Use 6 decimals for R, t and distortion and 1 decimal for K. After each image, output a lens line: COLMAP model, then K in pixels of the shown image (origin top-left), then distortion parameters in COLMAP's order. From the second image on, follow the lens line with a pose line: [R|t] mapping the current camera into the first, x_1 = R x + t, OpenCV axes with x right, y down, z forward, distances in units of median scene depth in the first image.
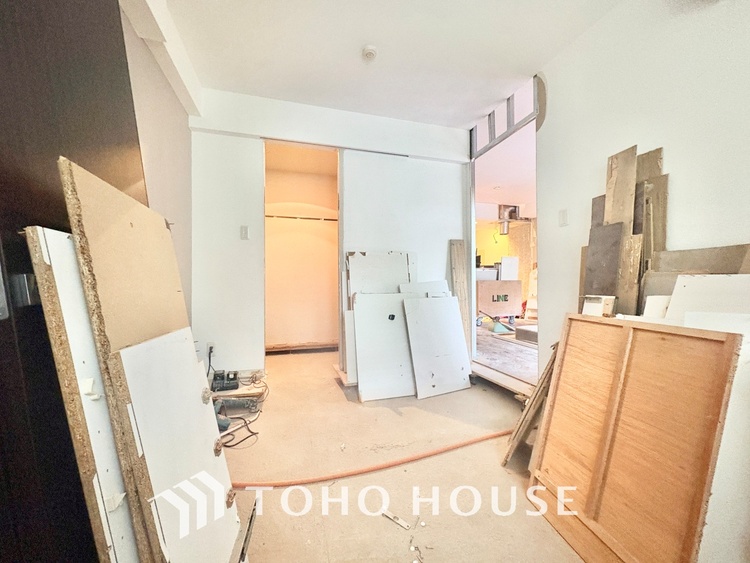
lens RADIAL K [[298.4, 0, 373.8], [0, 298.4, 278.8], [0, 0, 1]] dist [0.000042, 0.000083]
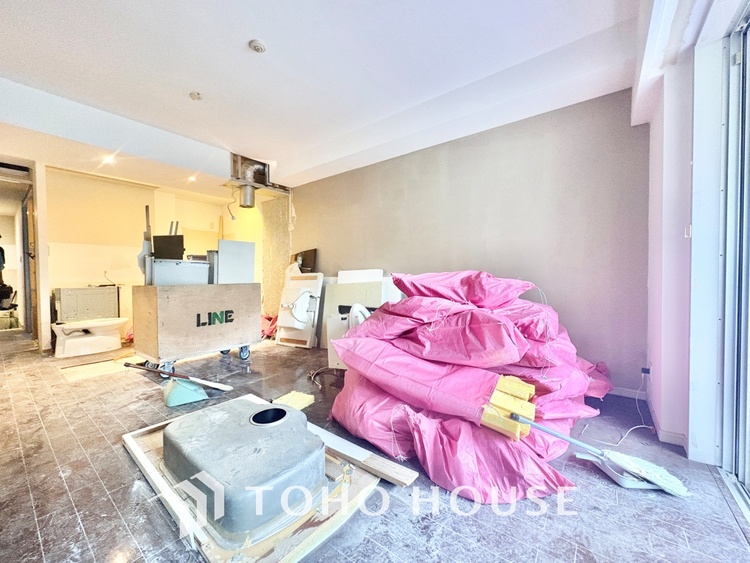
lens RADIAL K [[298.4, 0, 375.0], [0, 298.4, 281.5], [0, 0, 1]] dist [0.000042, 0.000083]
pose [[0.804536, -0.018007, 0.593631, 0.288167], [-0.002334, 0.999437, 0.033480, -0.015306], [-0.593900, -0.028322, 0.804040, 0.348492]]
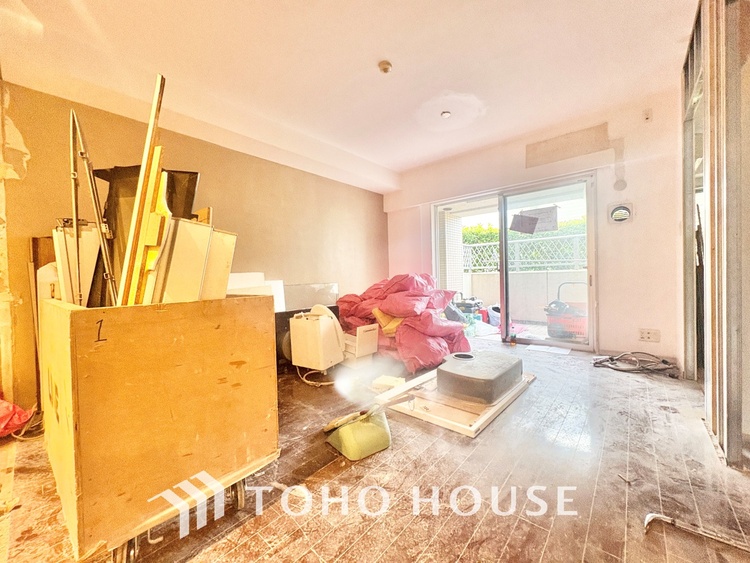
lens RADIAL K [[298.4, 0, 374.7], [0, 298.4, 281.7], [0, 0, 1]] dist [0.000042, 0.000083]
pose [[-0.546579, 0.004173, 0.837397, 0.098302], [0.014619, 0.999883, 0.004560, -0.003992], [-0.837280, 0.014734, -0.546576, 0.879664]]
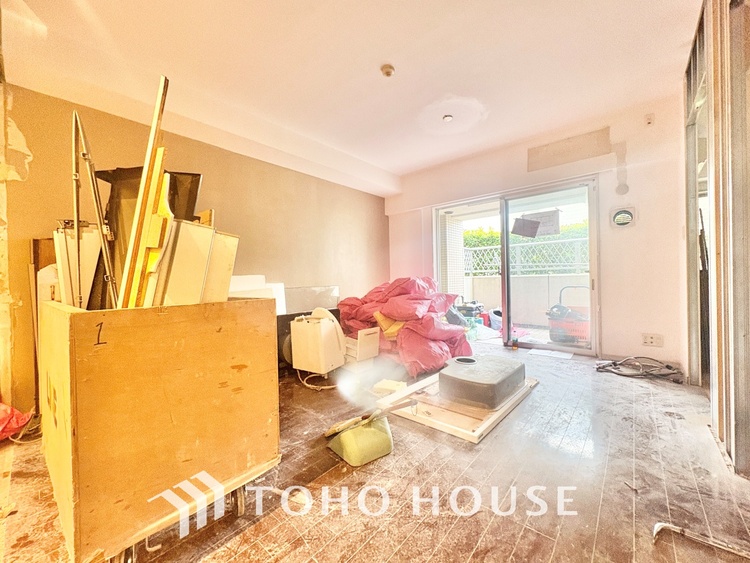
lens RADIAL K [[298.4, 0, 374.8], [0, 298.4, 281.8], [0, 0, 1]] dist [0.000042, 0.000083]
pose [[-0.545865, 0.010578, 0.837806, 0.100806], [0.010577, 0.999928, -0.005734, -0.004047], [-0.837806, 0.005731, -0.545937, 0.880049]]
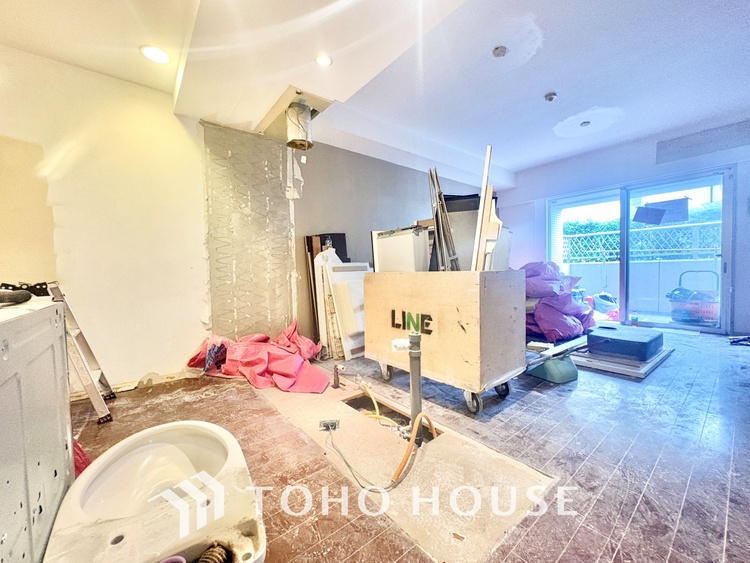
lens RADIAL K [[298.4, 0, 375.5], [0, 298.4, 281.5], [0, 0, 1]] dist [0.000042, 0.000083]
pose [[-0.386566, -0.020077, 0.922043, 0.069150], [0.009084, 0.999632, 0.025575, 0.007373], [-0.922217, 0.018262, -0.386241, 1.087150]]
